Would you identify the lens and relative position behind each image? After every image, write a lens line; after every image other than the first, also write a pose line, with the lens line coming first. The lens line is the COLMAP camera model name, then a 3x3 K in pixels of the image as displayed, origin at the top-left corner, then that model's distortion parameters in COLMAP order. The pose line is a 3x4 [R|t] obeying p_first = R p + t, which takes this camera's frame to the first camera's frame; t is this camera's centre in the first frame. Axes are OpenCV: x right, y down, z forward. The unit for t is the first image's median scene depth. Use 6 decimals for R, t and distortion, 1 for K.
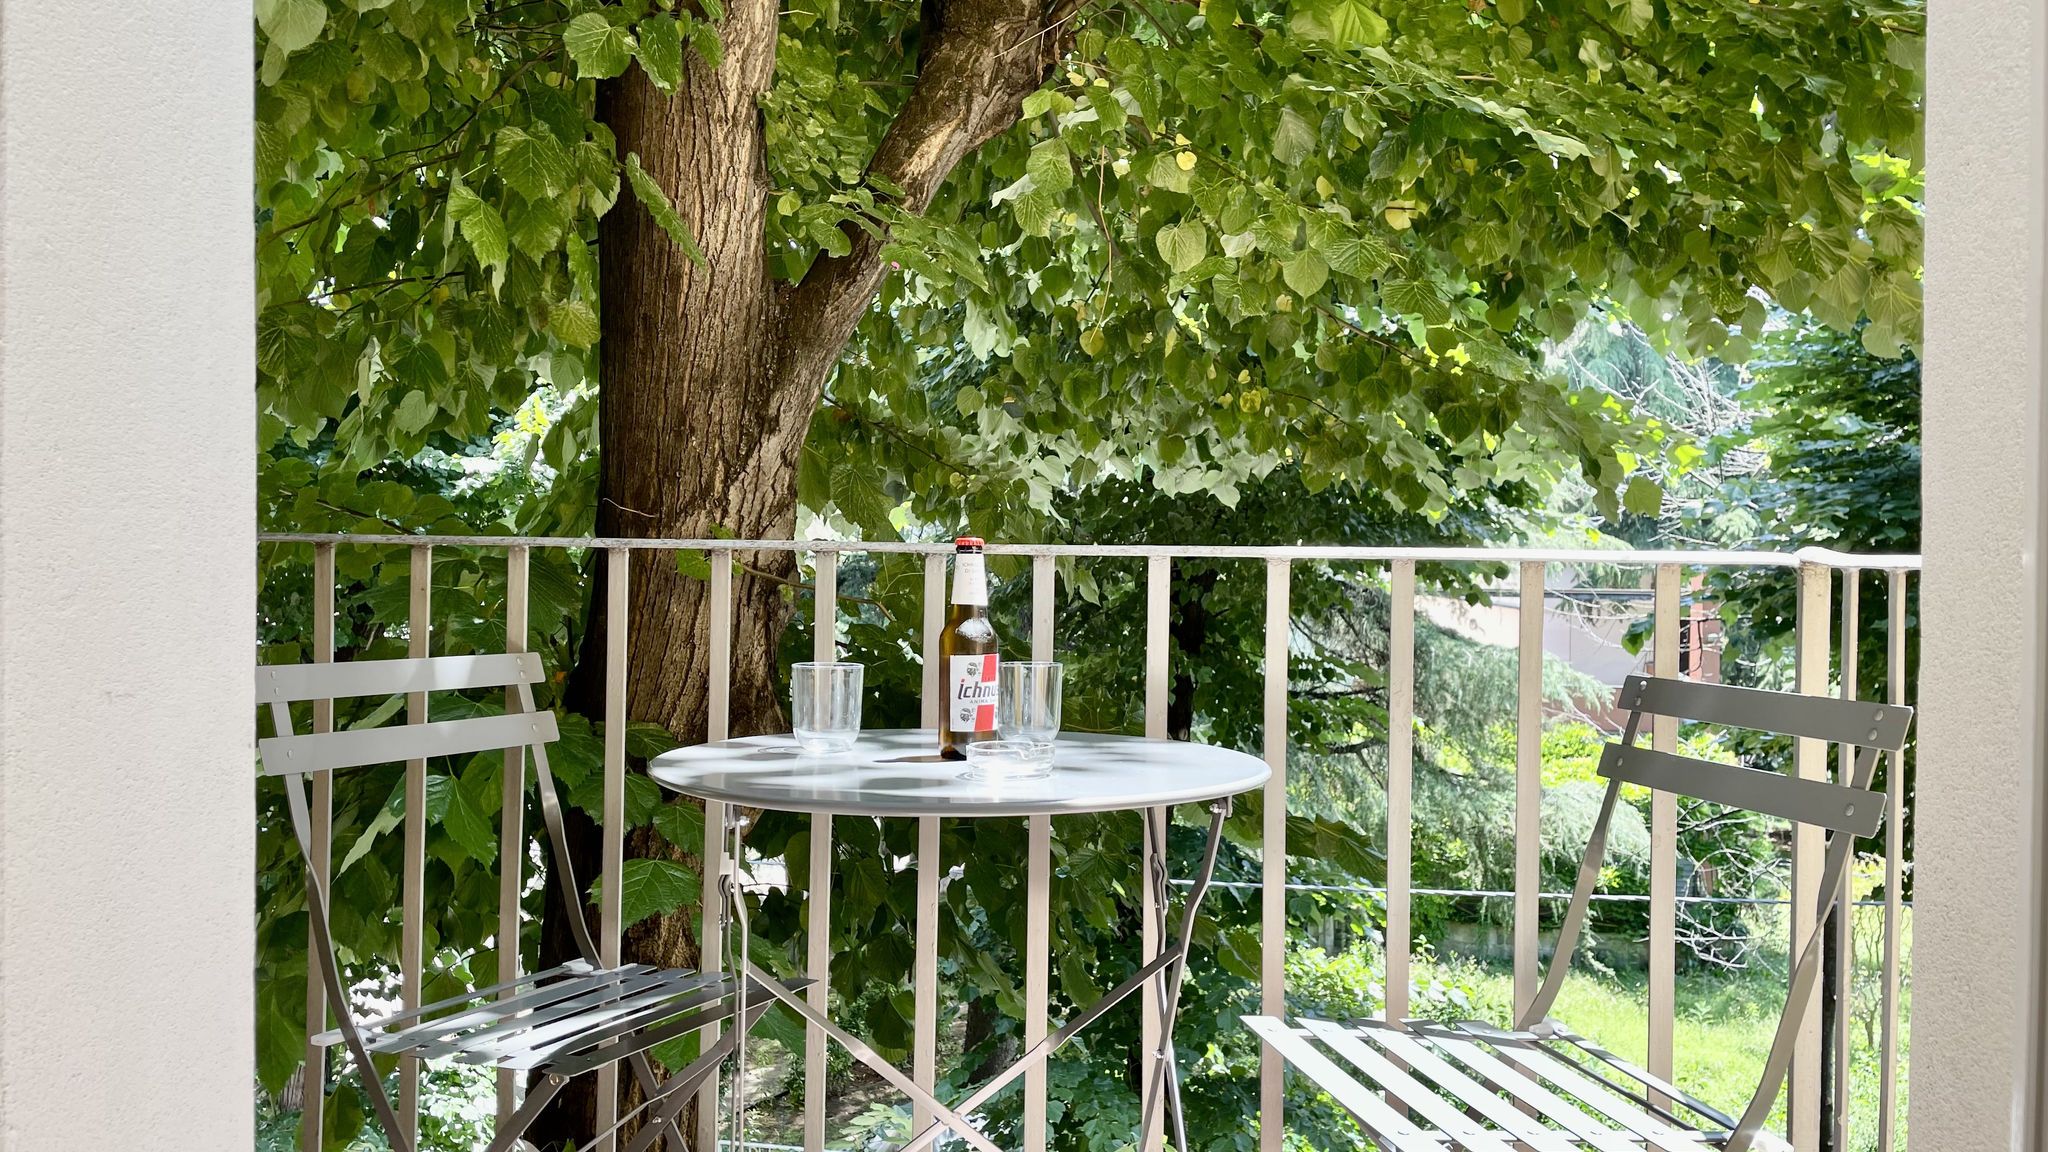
lens RADIAL K [[1533.4, 0, 1023.5], [0, 1533.4, 576.8], [0, 0, 1]] dist [0.071808, -0.064285]
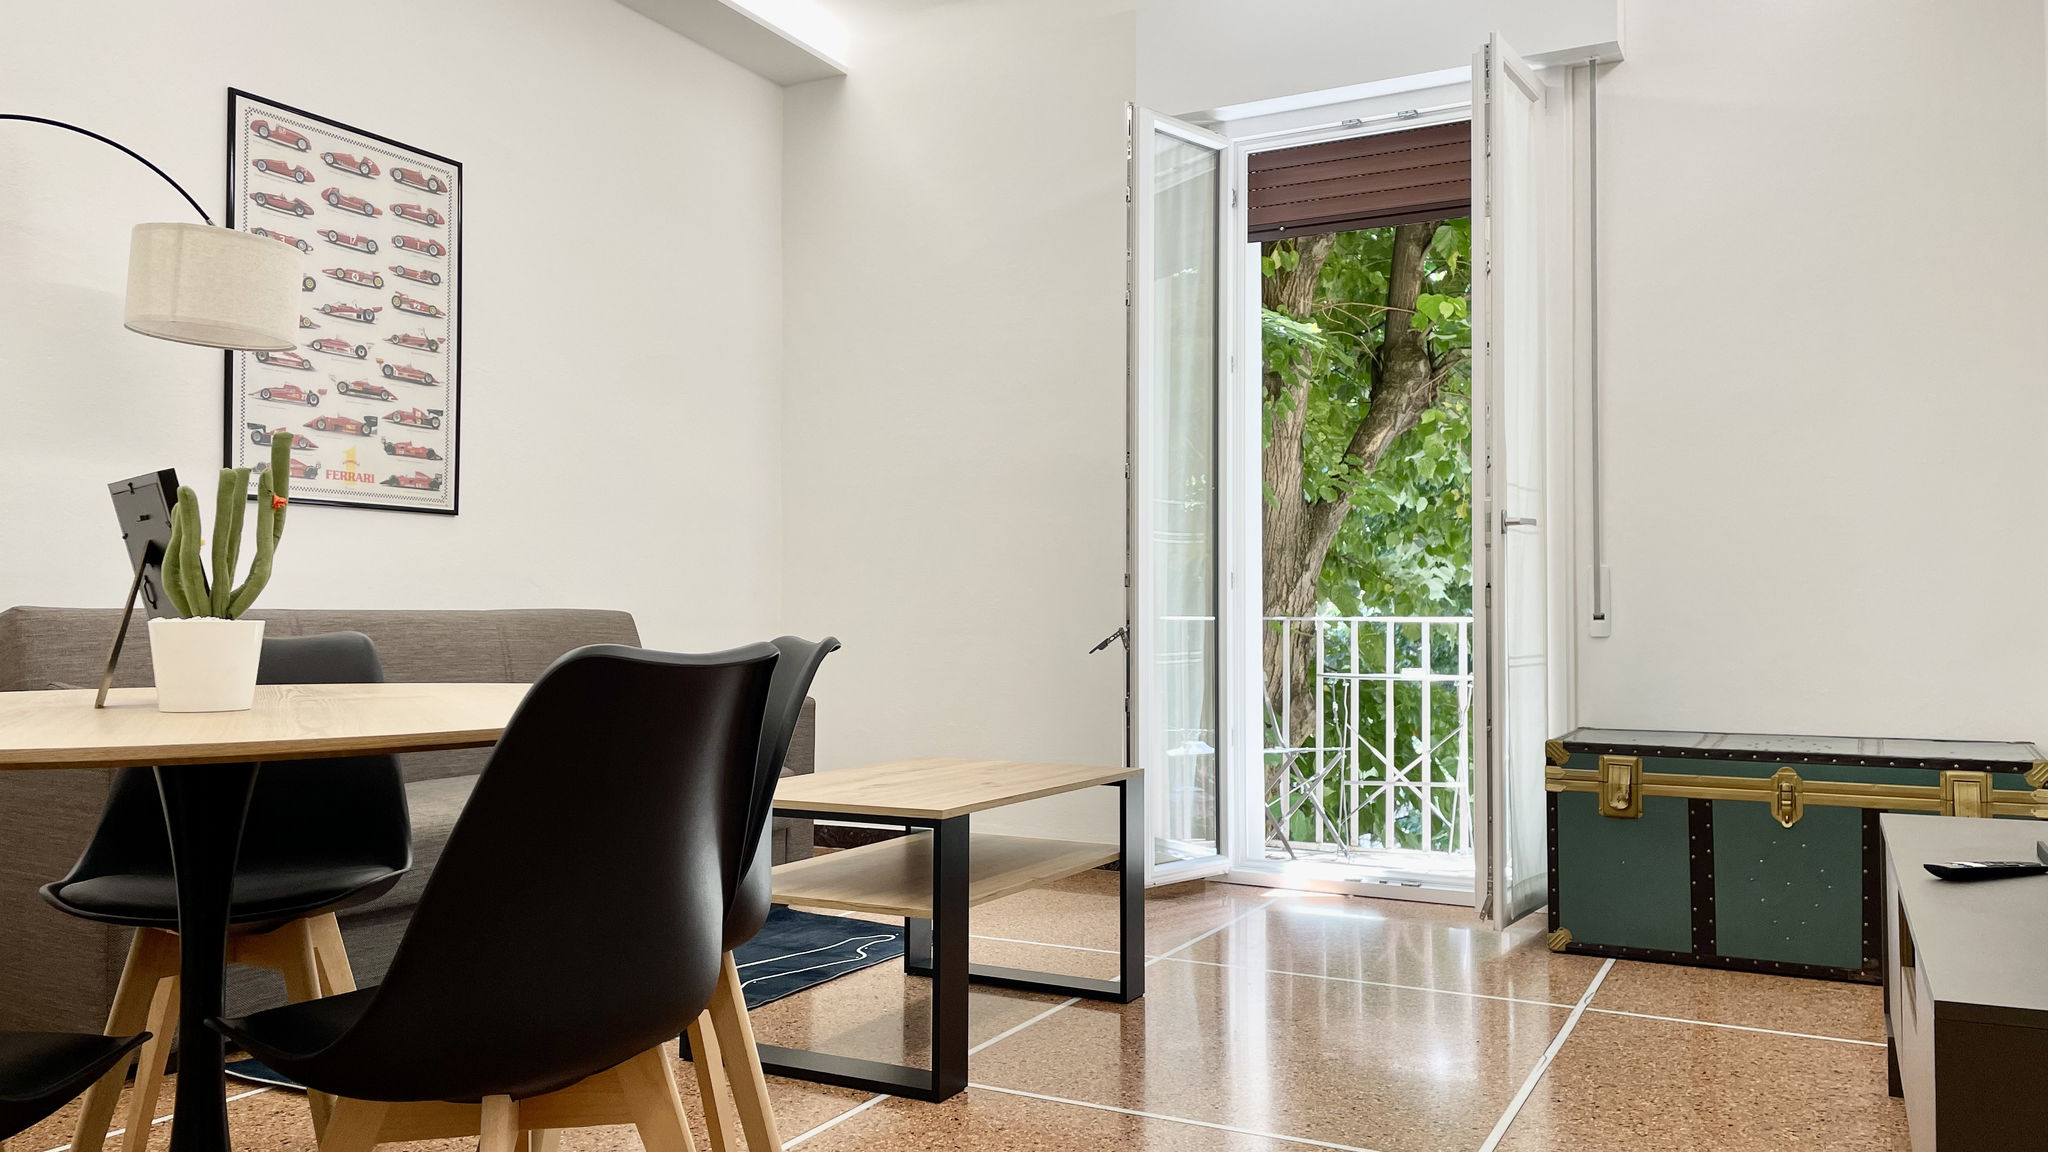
lens RADIAL K [[1533.4, 0, 1025.1], [0, 1533.4, 572.1], [0, 0, 1]] dist [0.071808, -0.064285]
pose [[0.966244, -0.007906, -0.257507, 0.017393], [-0.005166, 0.998733, -0.050049, 0.022261], [0.257576, 0.049690, 0.964980, -1.218873]]
